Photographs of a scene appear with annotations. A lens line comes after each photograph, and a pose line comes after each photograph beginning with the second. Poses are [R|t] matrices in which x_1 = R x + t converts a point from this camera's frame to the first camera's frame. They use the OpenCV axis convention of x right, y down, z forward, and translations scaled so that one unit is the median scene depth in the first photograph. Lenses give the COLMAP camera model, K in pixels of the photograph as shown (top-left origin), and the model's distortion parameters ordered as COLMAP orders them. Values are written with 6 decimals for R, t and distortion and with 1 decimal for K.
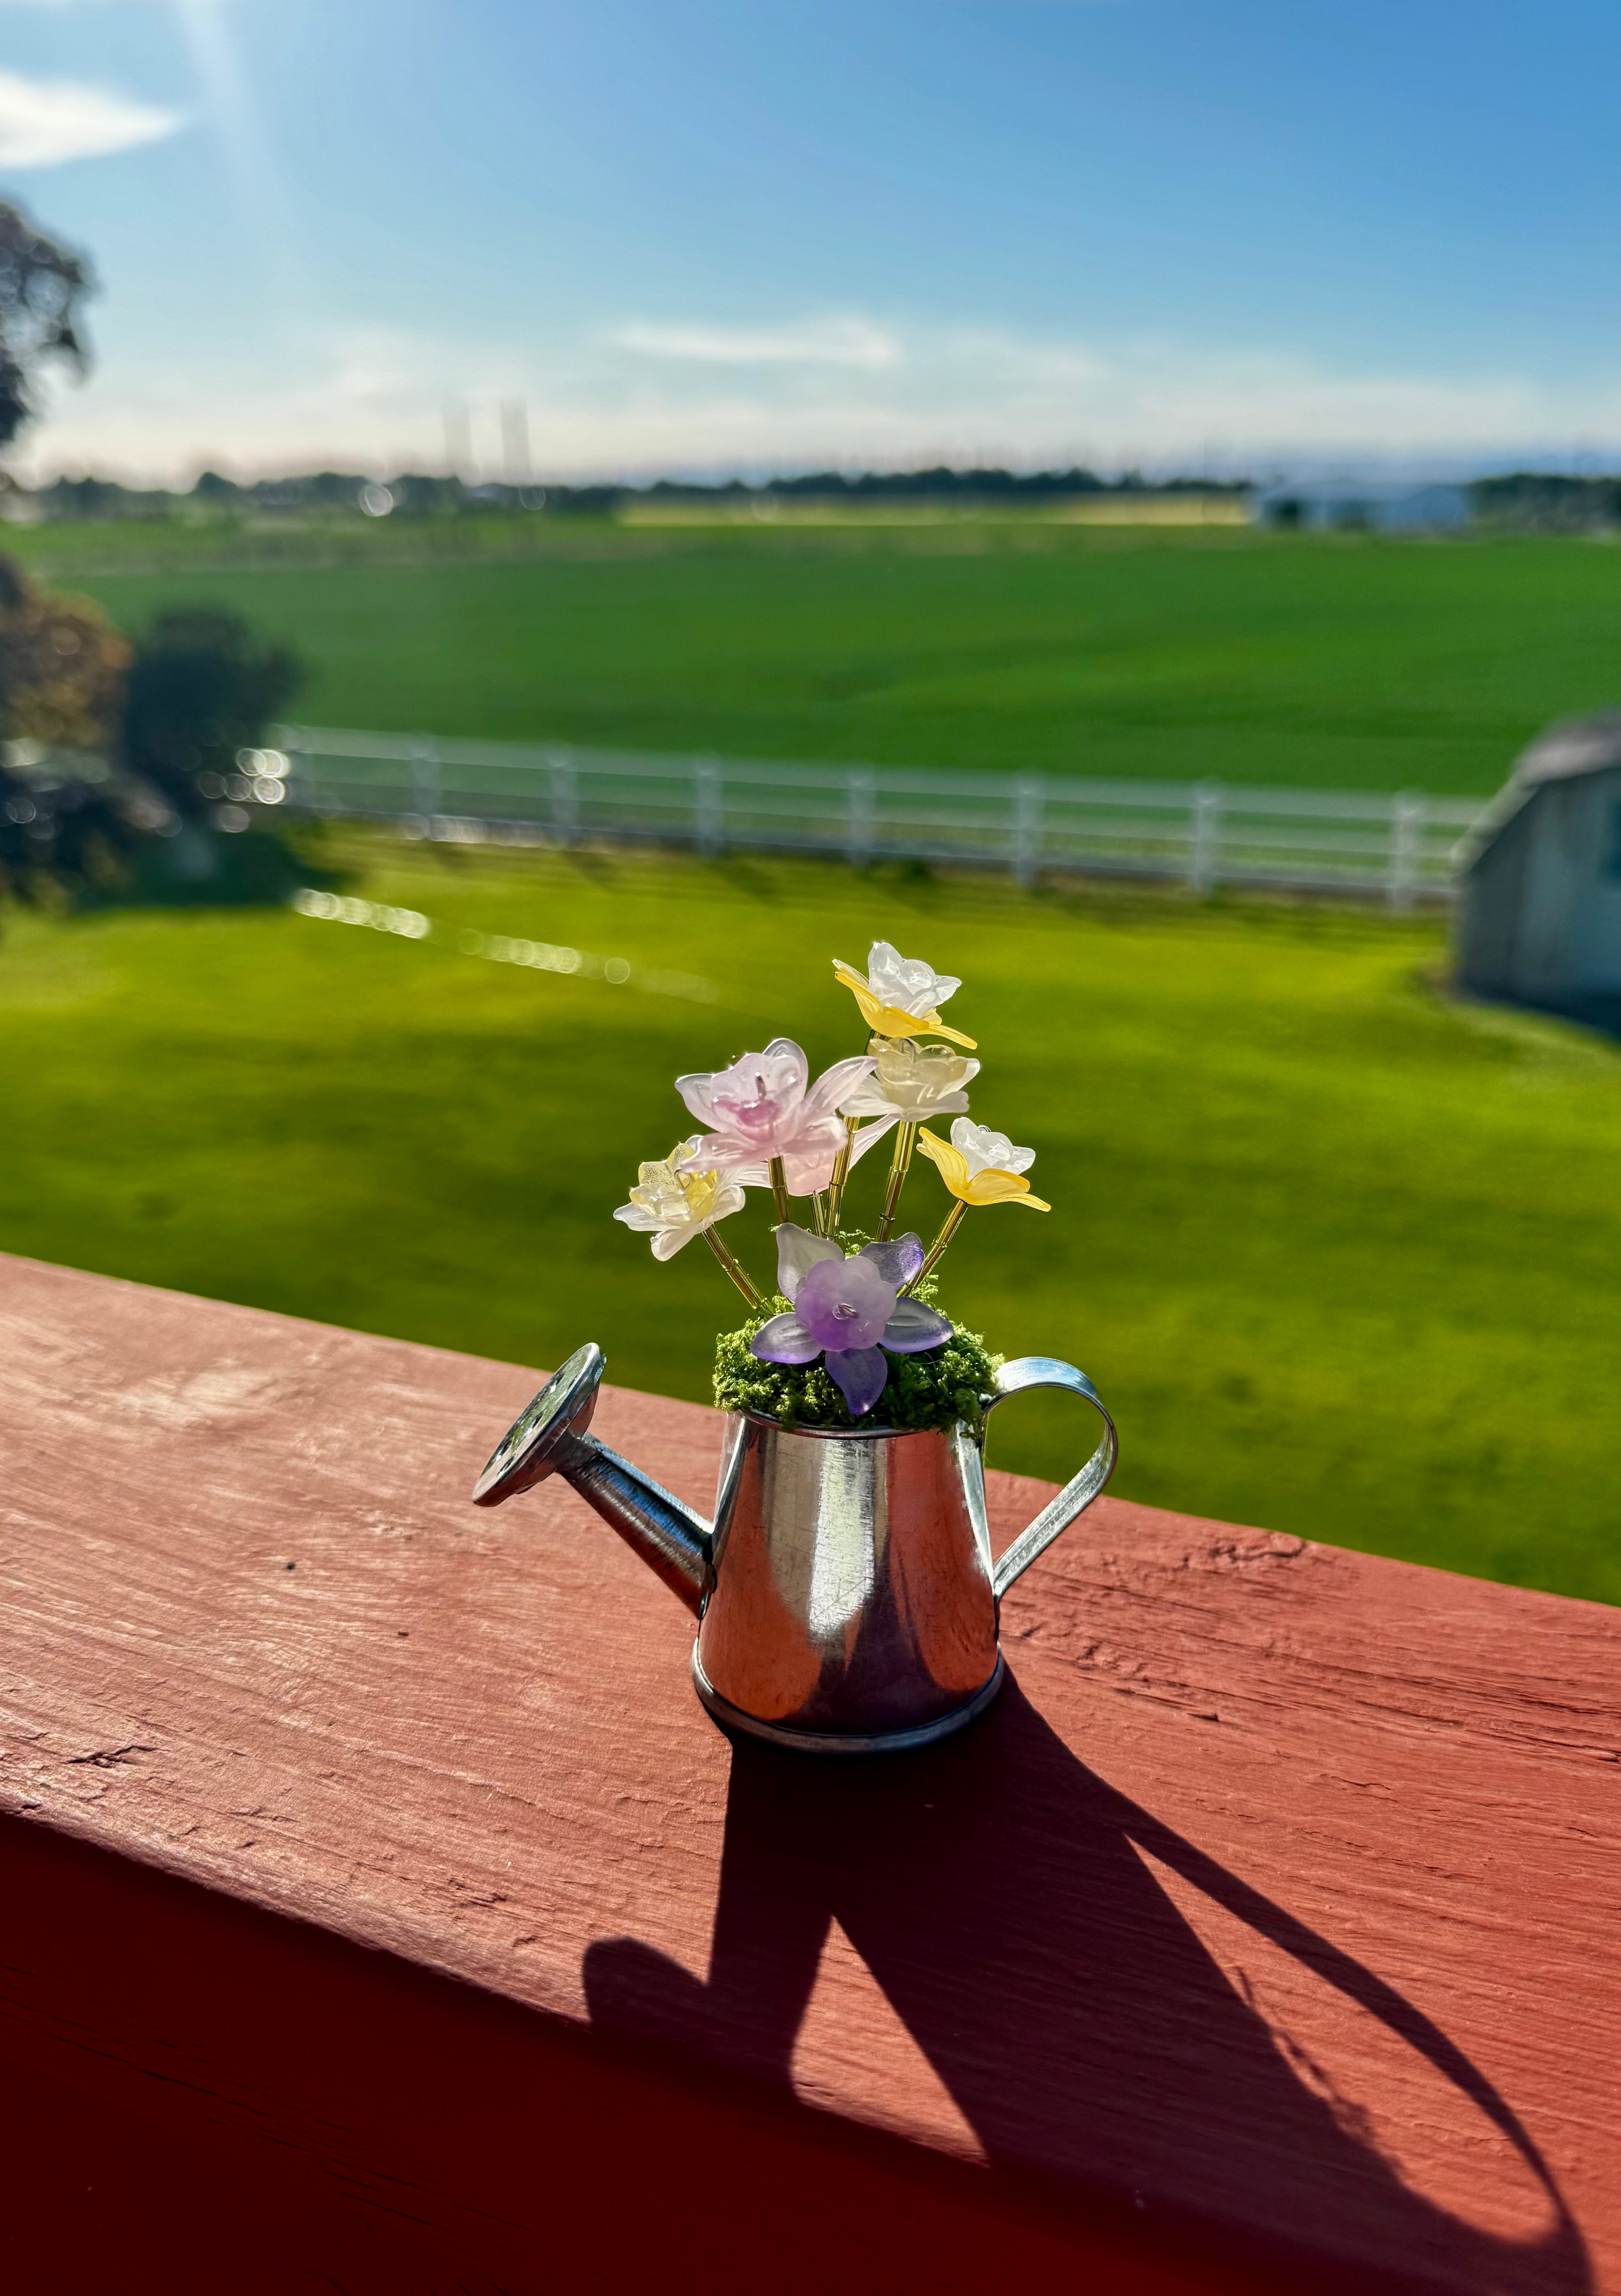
lens RADIAL K [[1944.9, 0, 843.8], [0, 1944.9, 1143.5], [0, 0, 1]] dist [0.134420, -0.443975]
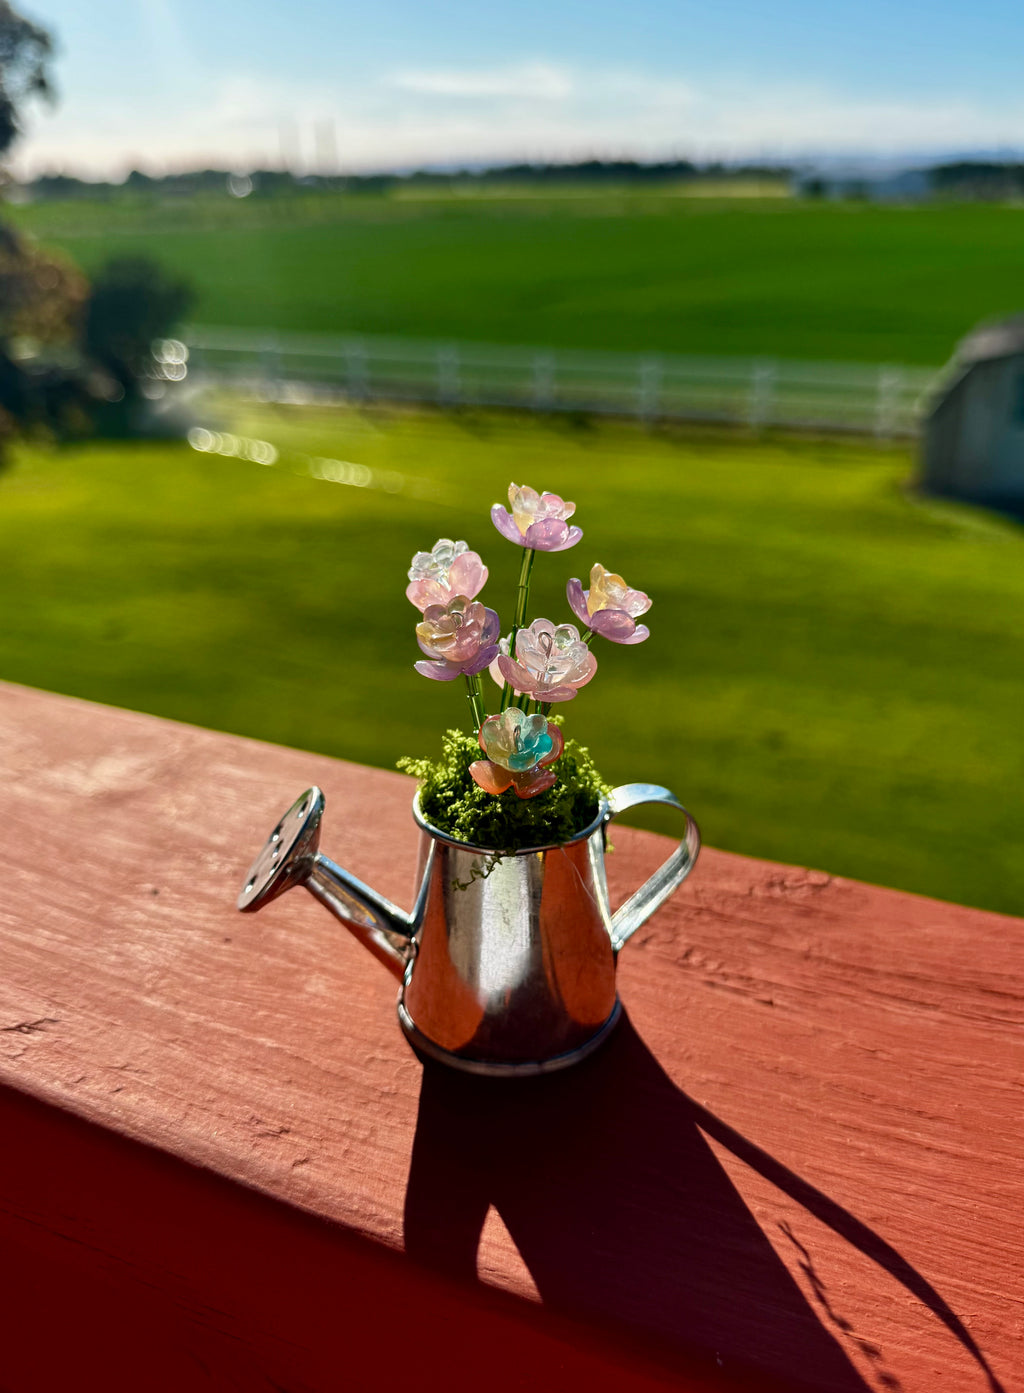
lens RADIAL K [[1190.9, 0, 506.8], [0, 1190.9, 680.8], [0, 0, 1]] dist [0.104070, -0.365222]
pose [[0.999734, -0.000639, -0.023051, 0.009617], [0.002404, 0.997059, 0.076606, -0.016642], [0.022934, -0.076641, 0.996795, 0.100511]]
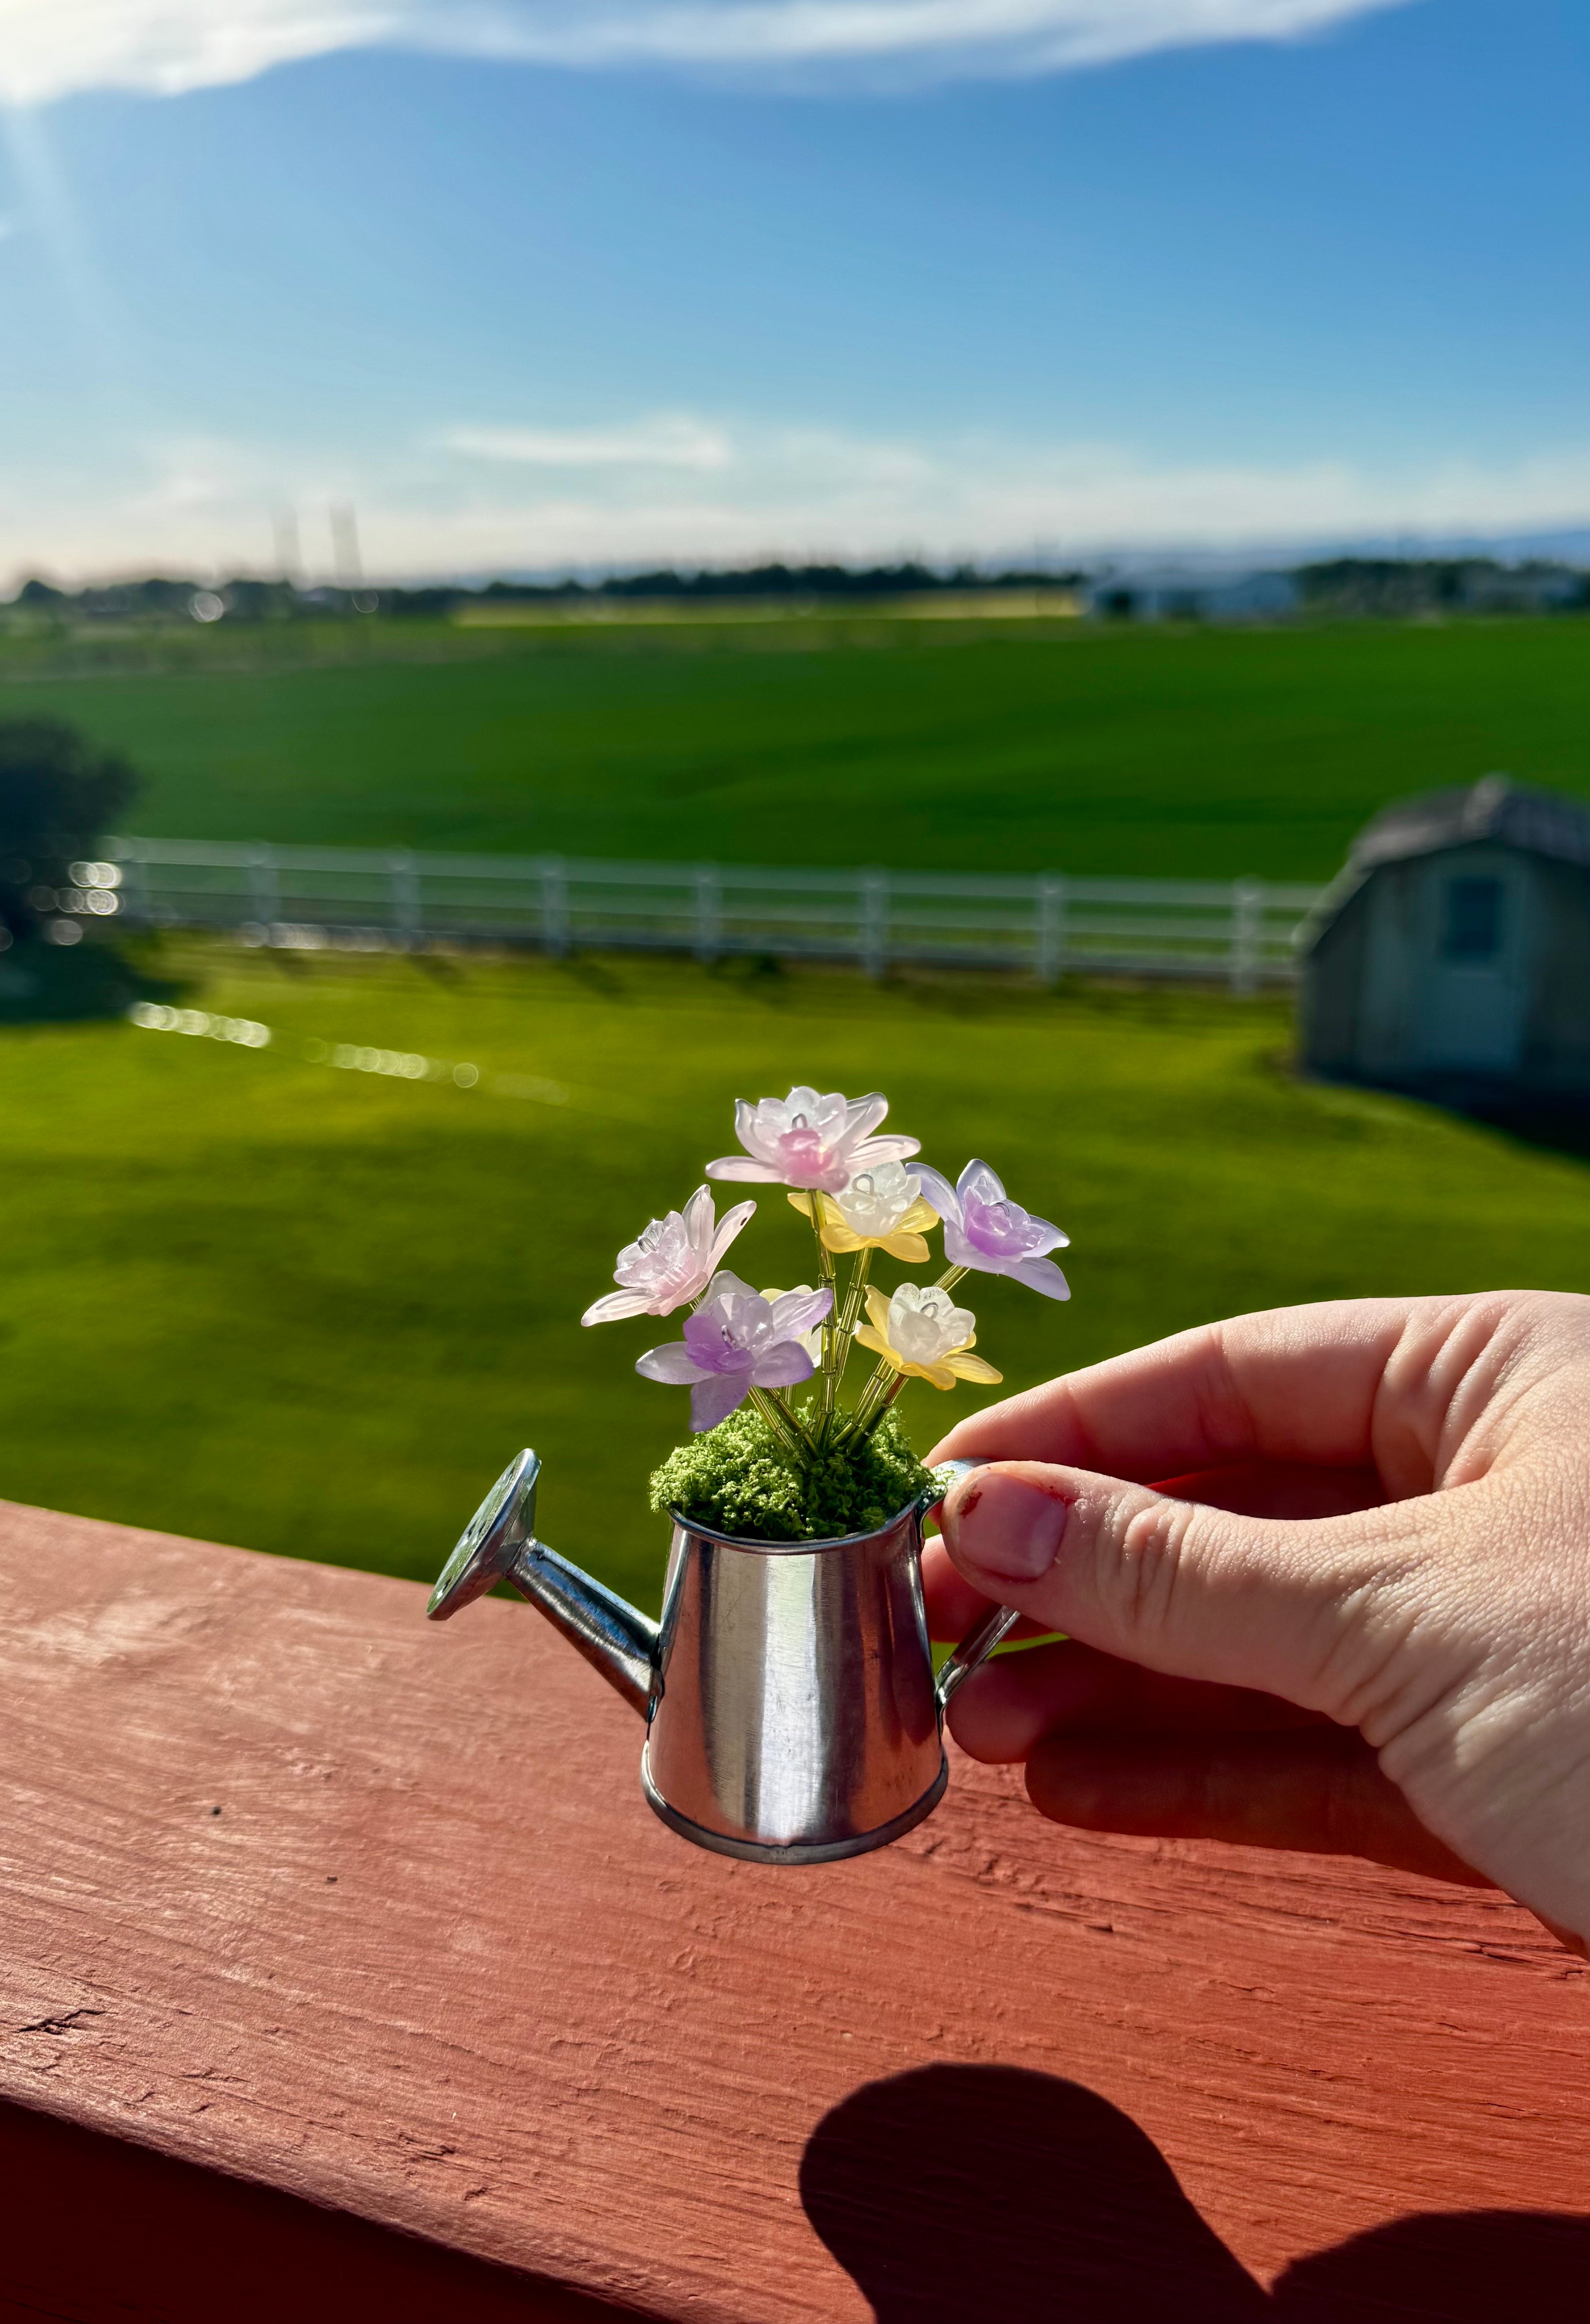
lens RADIAL K [[1989.8, 0, 797.7], [0, 1989.8, 1170.6], [0, 0, 1]] dist [-0.000887, -0.078263]
pose [[0.998180, -0.031616, 0.051350, -0.019347], [0.033108, 0.999046, -0.028466, -0.082086], [-0.050401, 0.030115, 0.998275, -0.068632]]
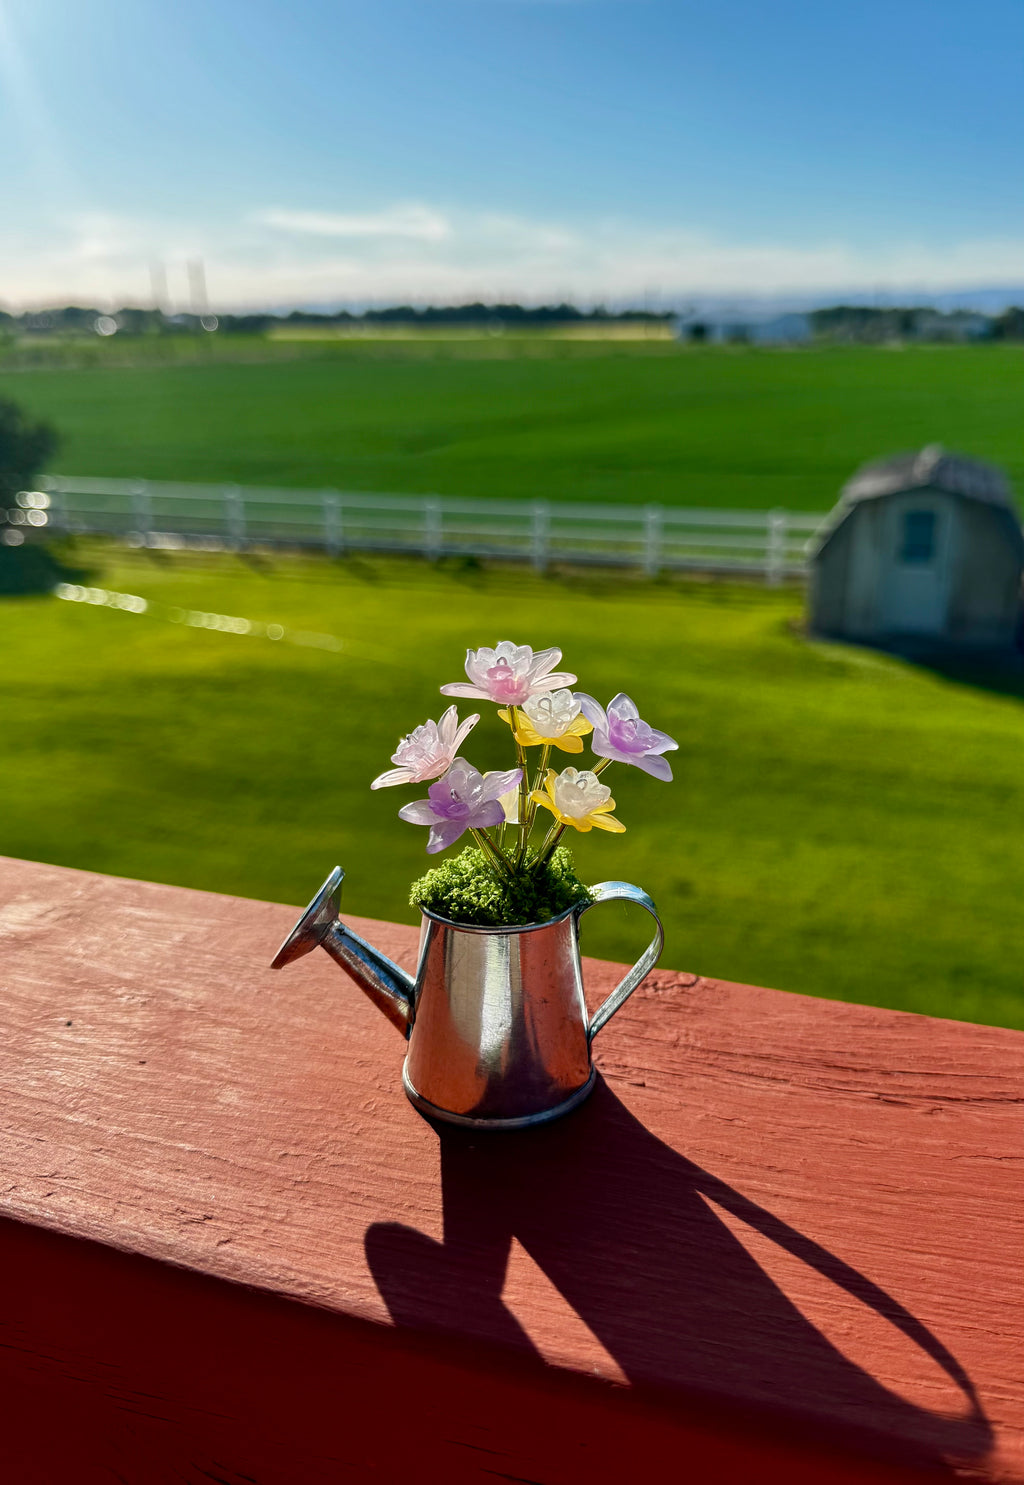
lens RADIAL K [[1264.0, 0, 549.0], [0, 1264.0, 738.4], [0, 0, 1]] dist [0.076949, -0.293139]
pose [[0.995122, -0.030069, 0.093960, 0.014978], [0.030073, 0.999547, 0.001370, -0.005047], [-0.093959, 0.001462, 0.995575, -0.057381]]
